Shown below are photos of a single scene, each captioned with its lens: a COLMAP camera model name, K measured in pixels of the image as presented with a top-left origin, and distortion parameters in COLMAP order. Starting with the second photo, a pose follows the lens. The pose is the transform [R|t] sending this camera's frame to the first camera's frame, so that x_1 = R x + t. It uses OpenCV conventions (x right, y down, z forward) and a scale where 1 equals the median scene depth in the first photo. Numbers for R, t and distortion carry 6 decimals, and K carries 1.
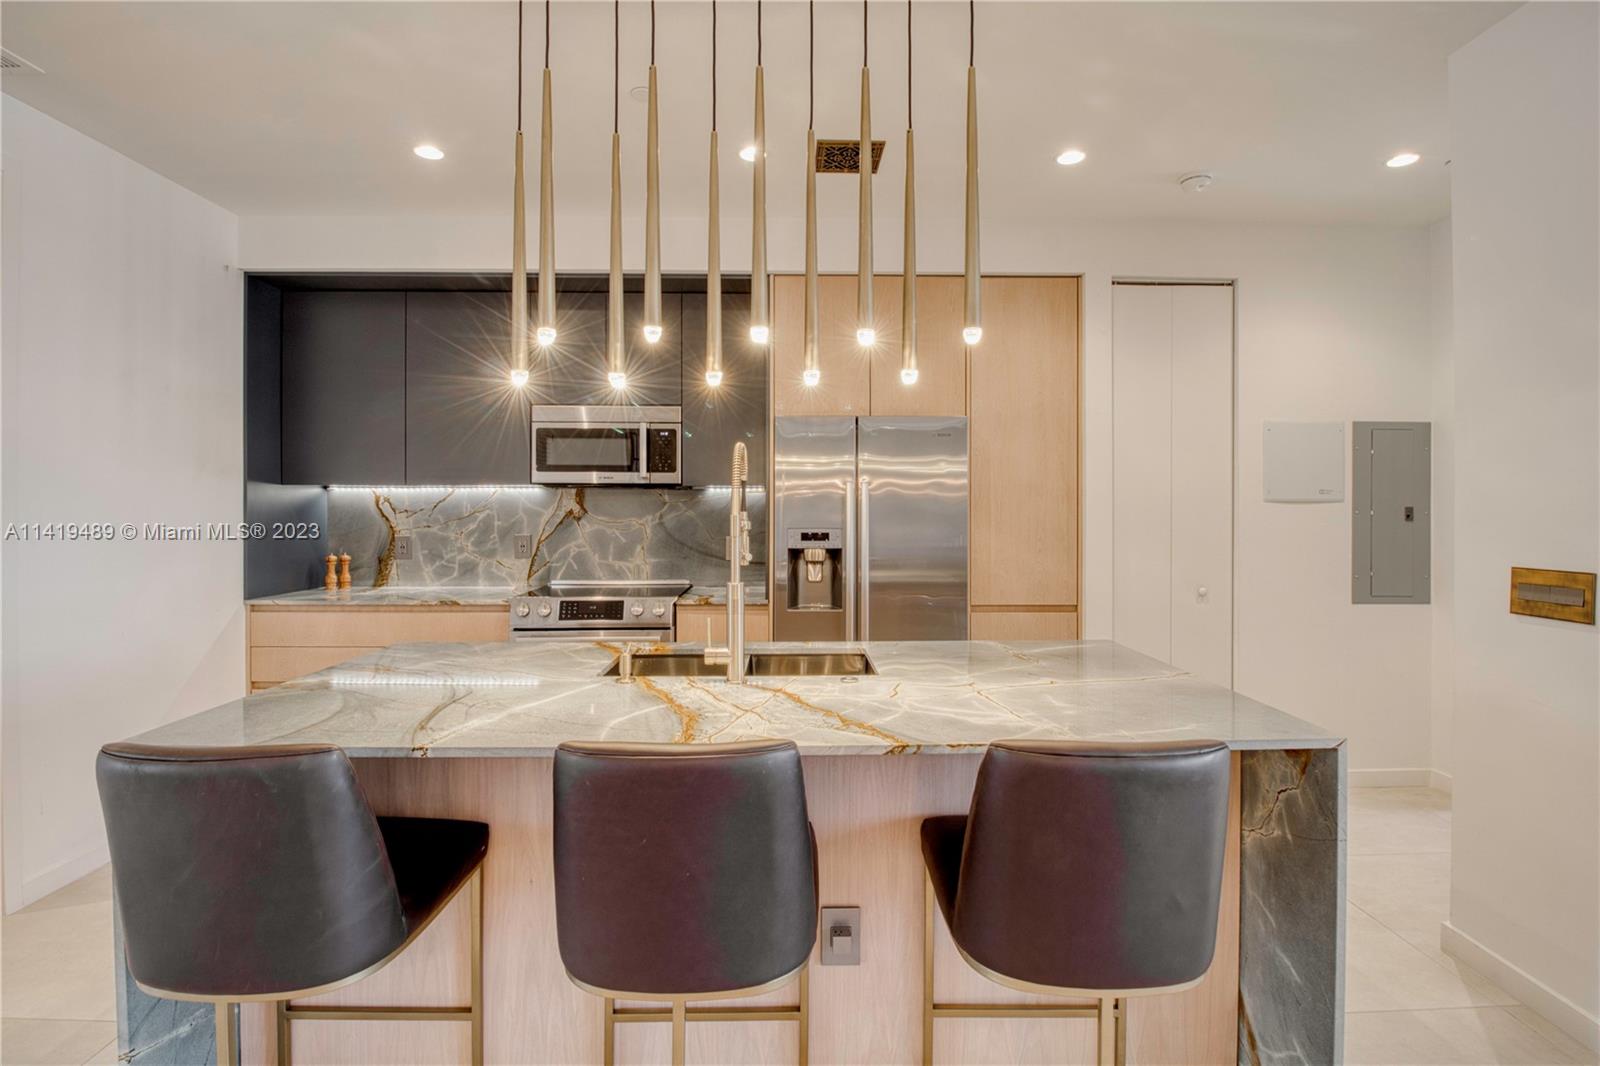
lens RADIAL K [[749.6, 0, 810.7], [0, 749.6, 510.4], [0, 0, 1]] dist [-0.006887, -0.011275]
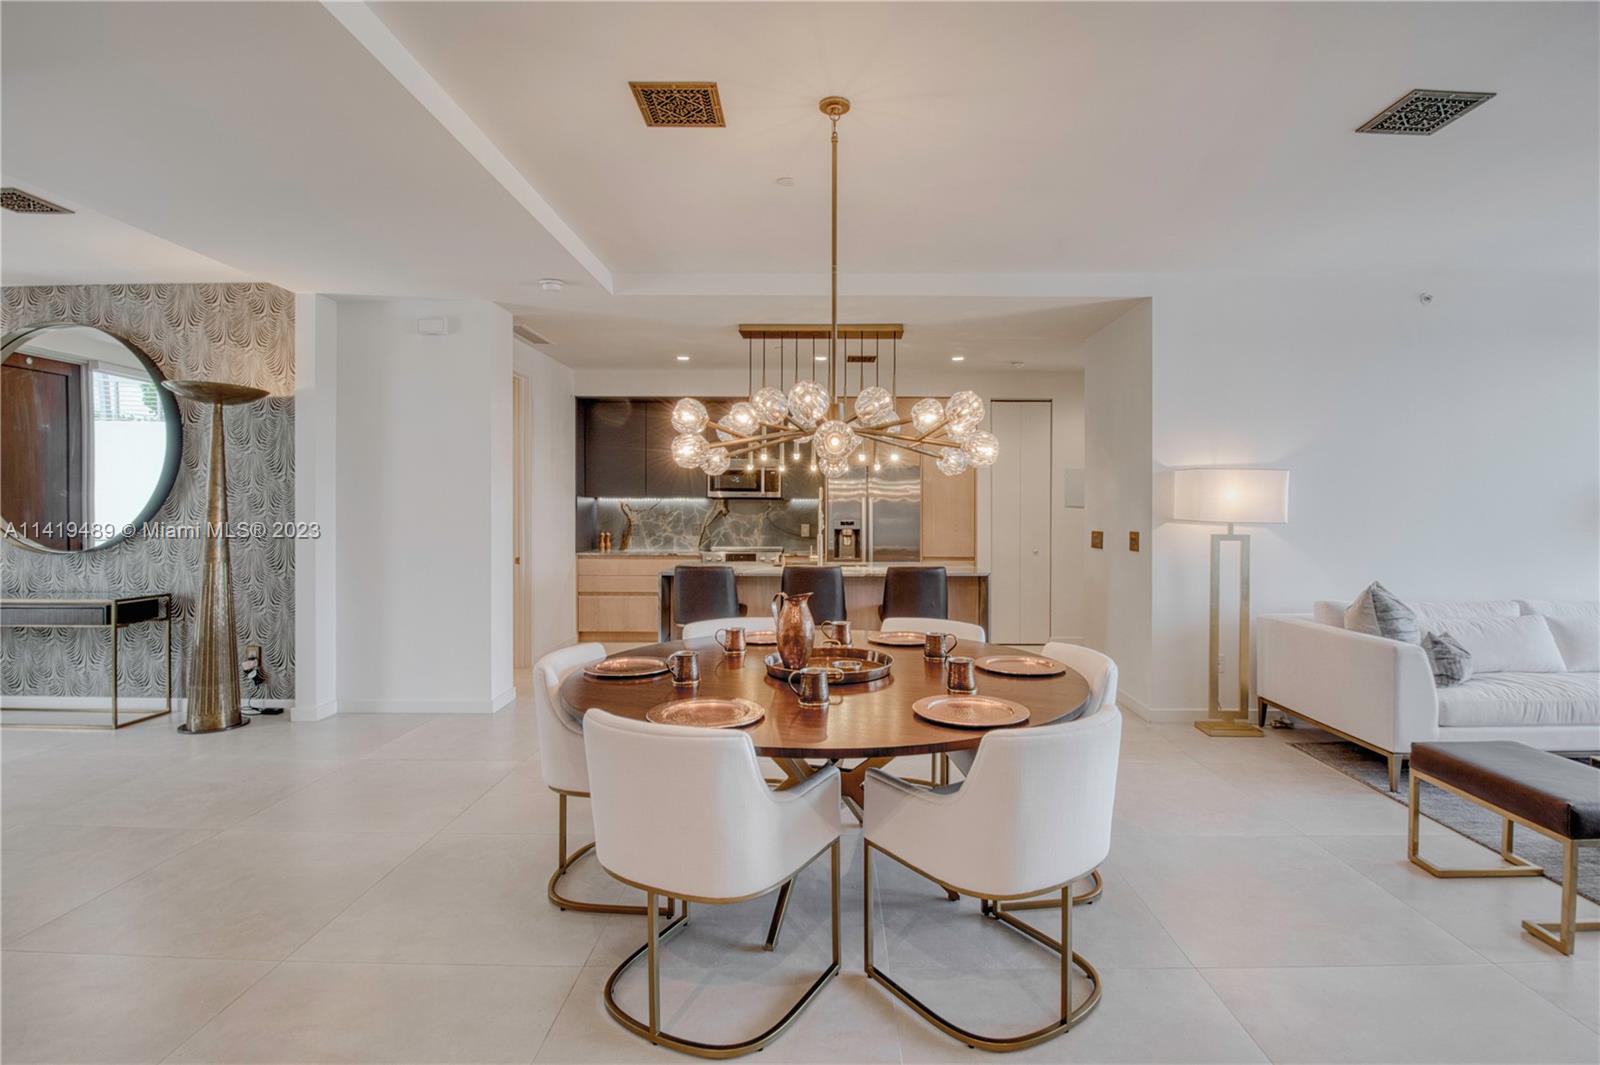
lens RADIAL K [[749.6, 0, 823.3], [0, 749.6, 513.0], [0, 0, 1]] dist [-0.006887, -0.011275]
pose [[0.999714, 0.001558, -0.023860, -0.010120], [-0.001498, 0.999996, 0.002567, 0.000795], [0.023864, -0.002530, 0.999712, -0.981612]]
